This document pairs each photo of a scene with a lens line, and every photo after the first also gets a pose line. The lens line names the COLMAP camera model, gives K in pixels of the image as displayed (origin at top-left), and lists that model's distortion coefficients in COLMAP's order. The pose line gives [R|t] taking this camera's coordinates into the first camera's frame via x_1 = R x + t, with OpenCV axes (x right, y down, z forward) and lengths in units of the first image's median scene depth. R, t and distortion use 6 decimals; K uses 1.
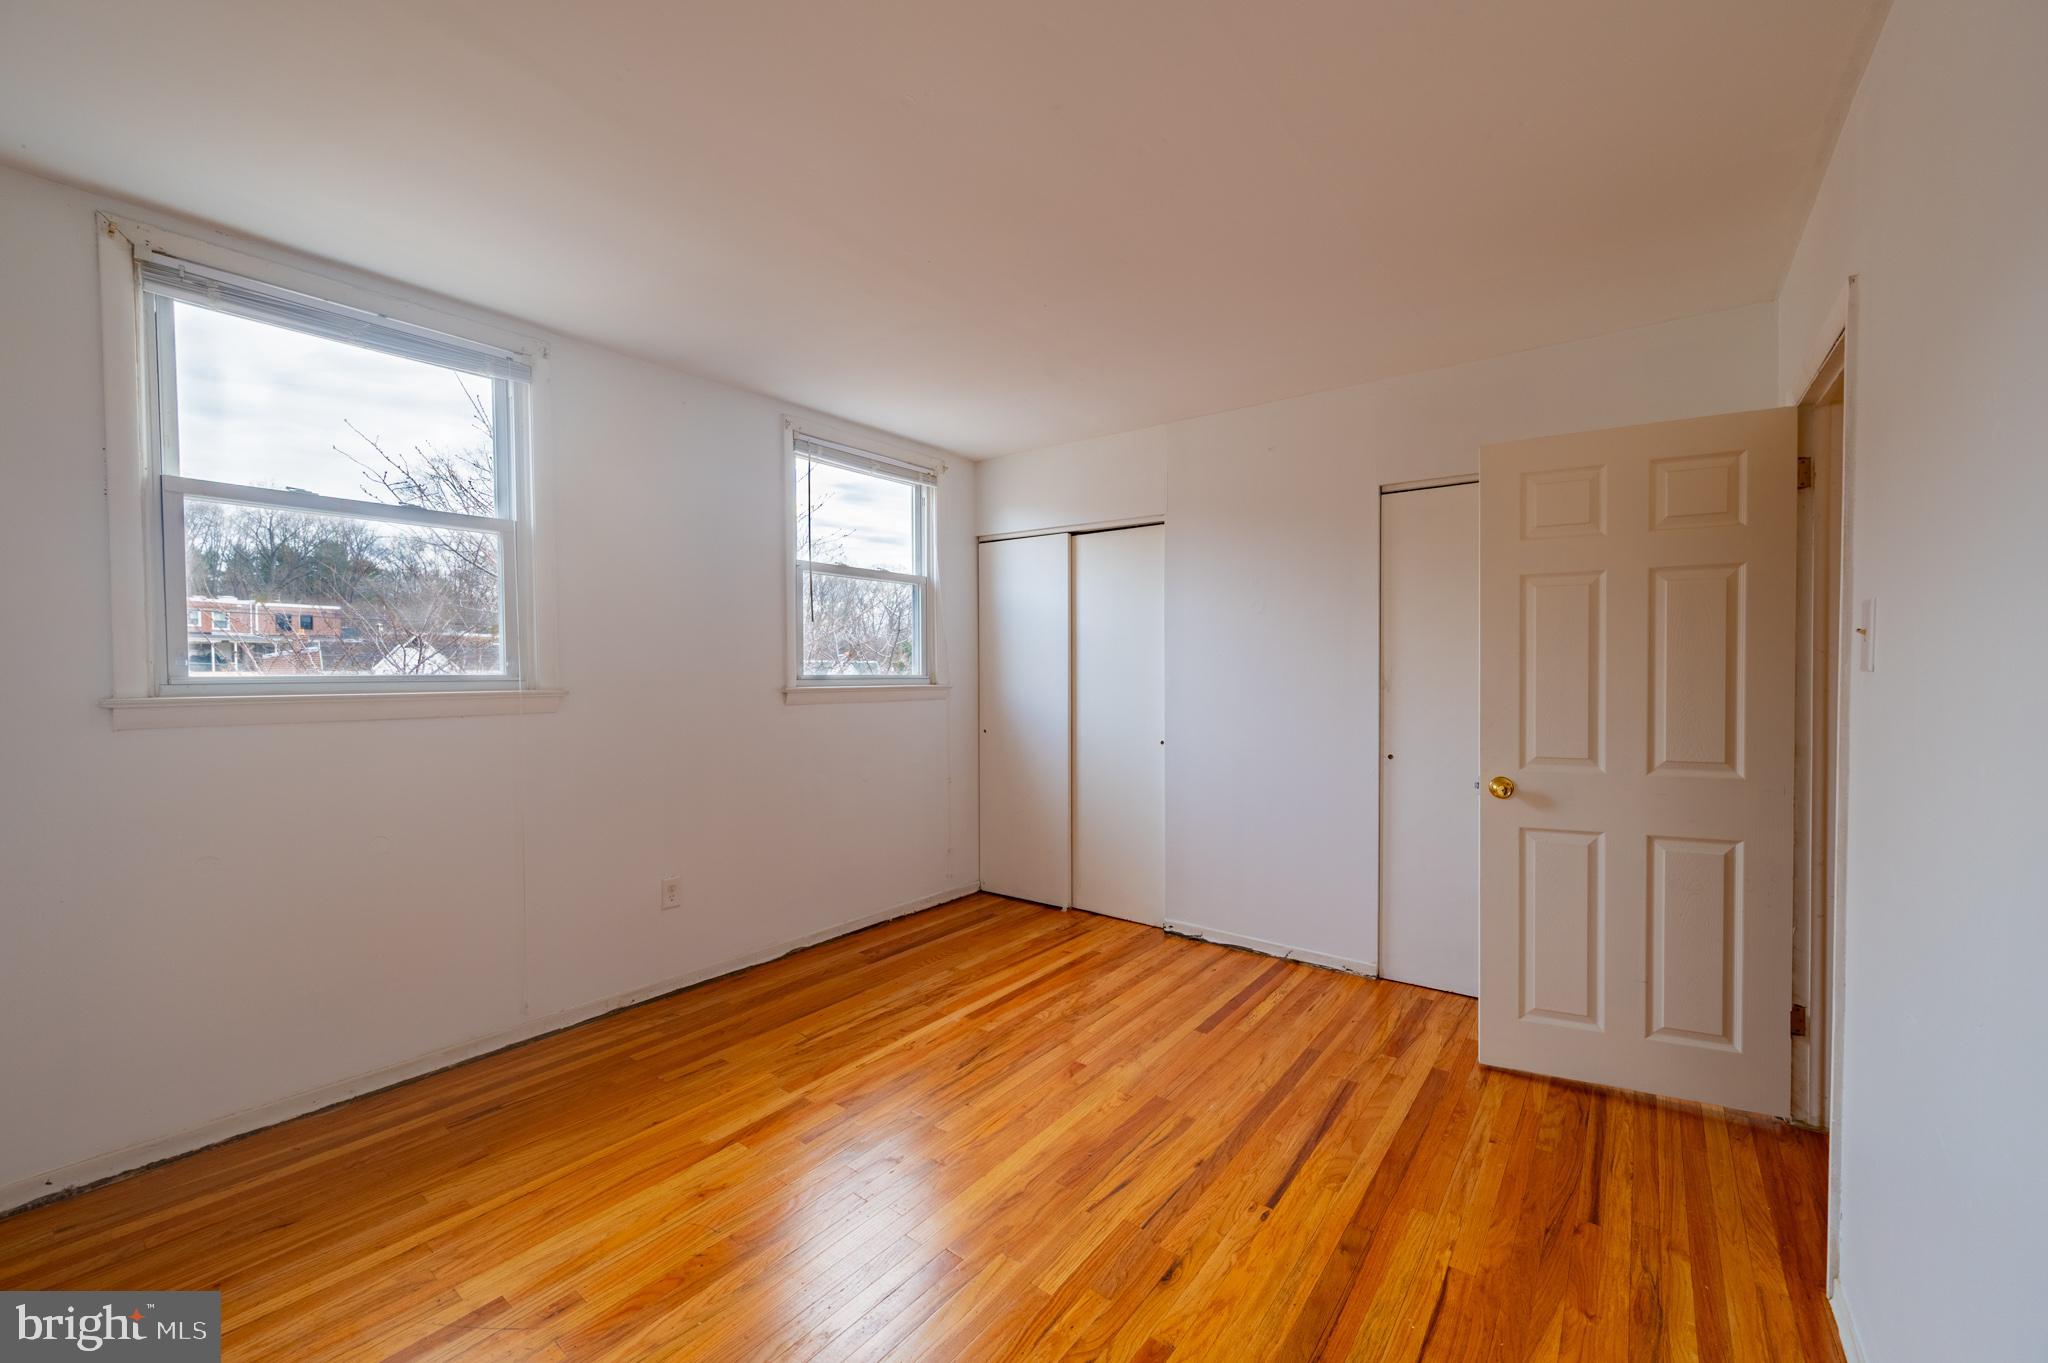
lens RADIAL K [[785.0, 0, 1024.0], [0, 785.0, 681.5], [0, 0, 1]] dist [-0.001981, -0.000162]
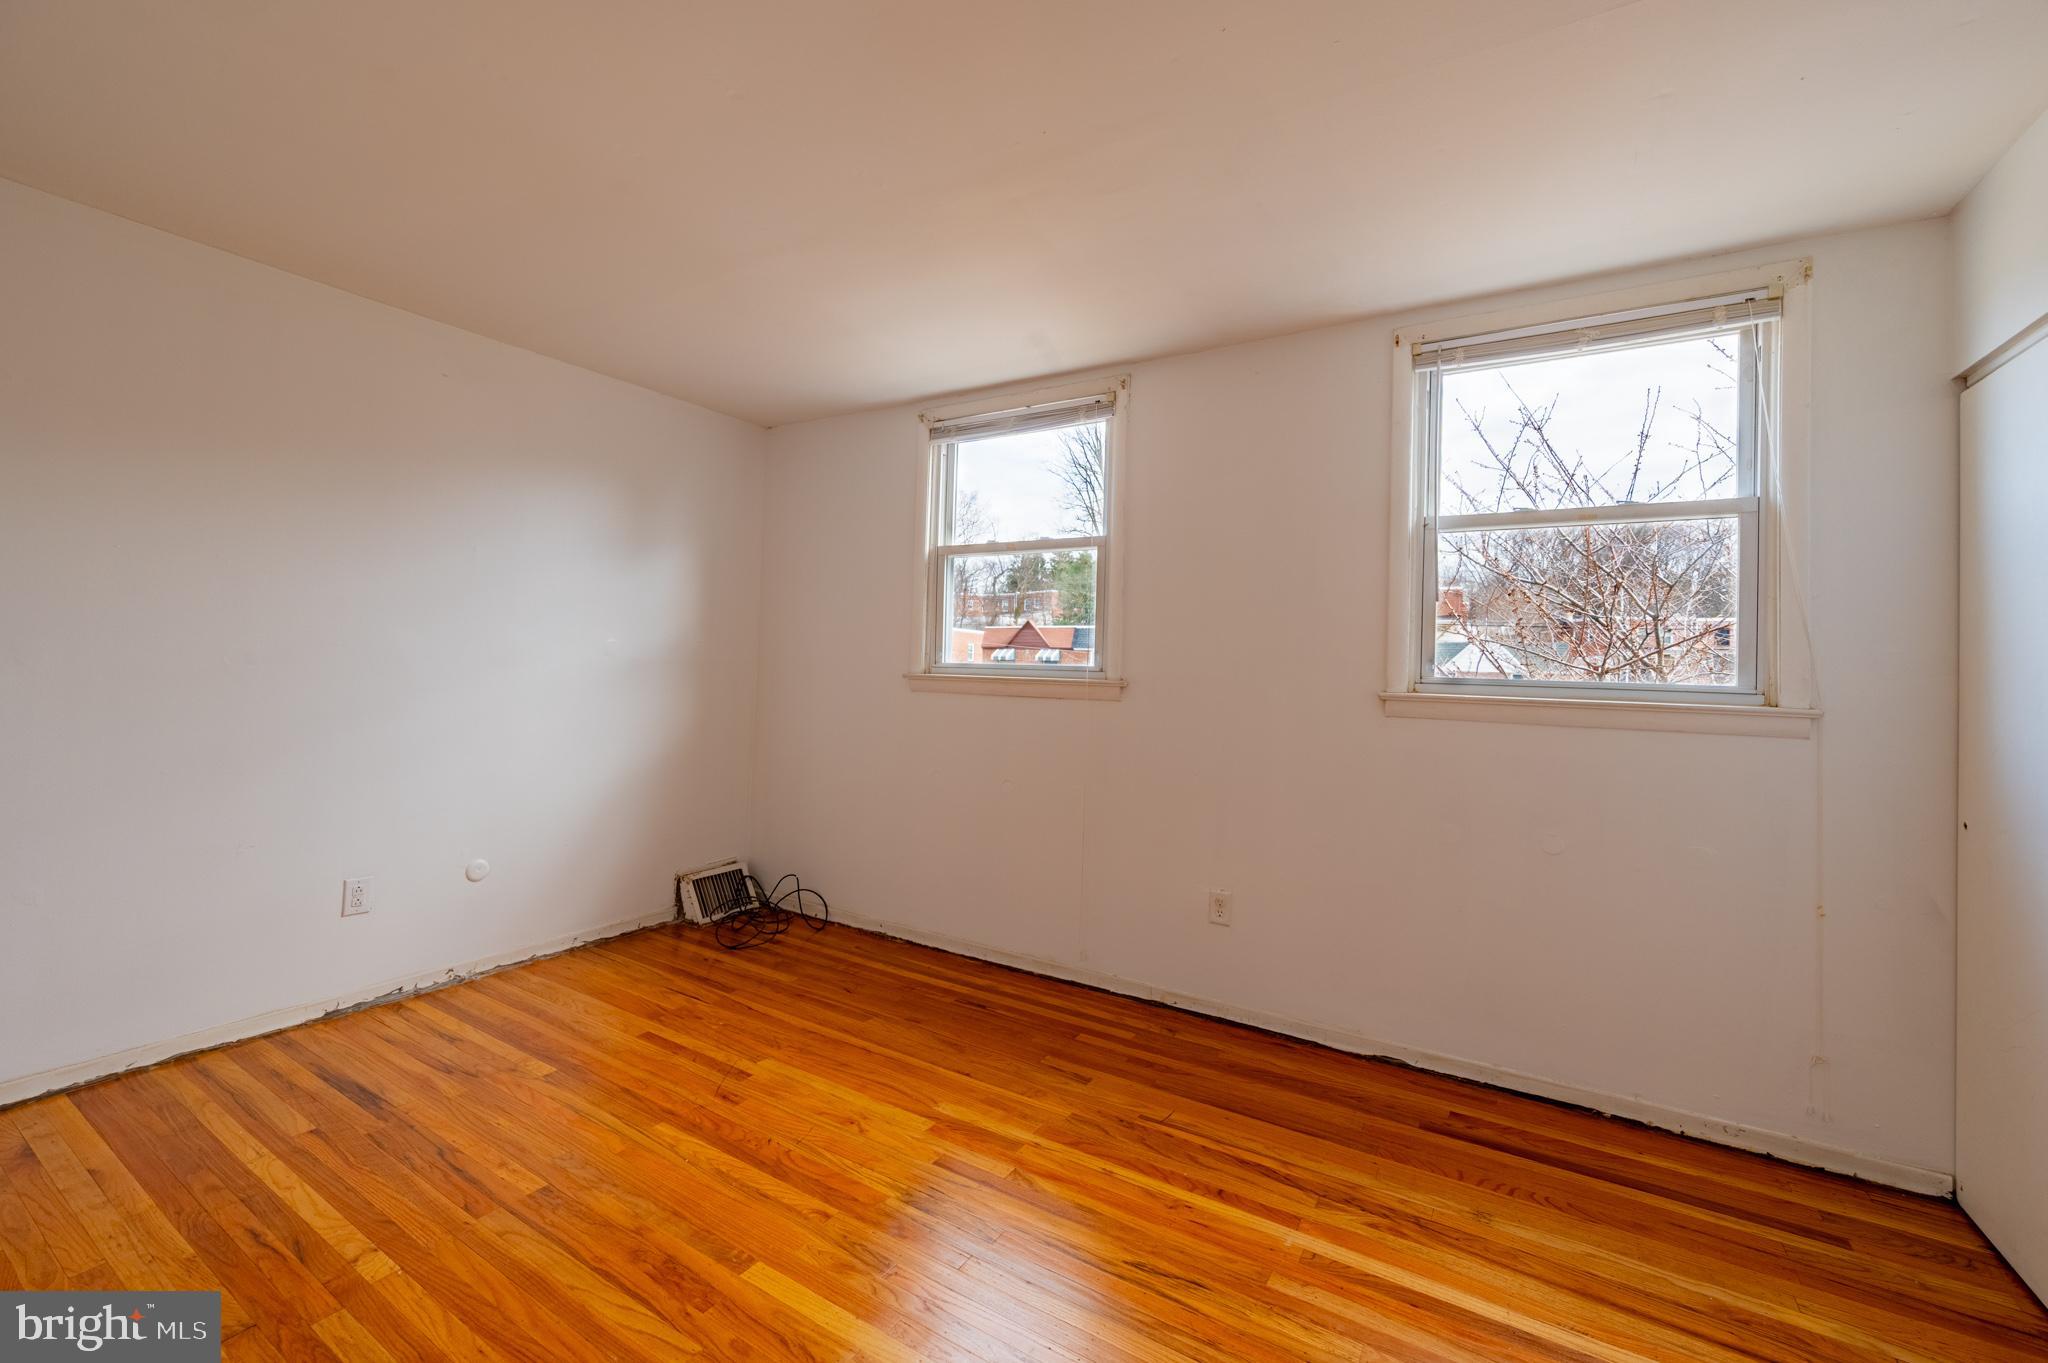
lens RADIAL K [[820.3, 0, 1025.4], [0, 820.3, 638.9], [0, 0, 1]] dist [-0.000211, -0.000177]
pose [[0.131722, -0.025346, -0.990963, 0.520445], [-0.040114, 0.998718, -0.030877, -0.006242], [0.990475, 0.043818, 0.130537, 0.689866]]
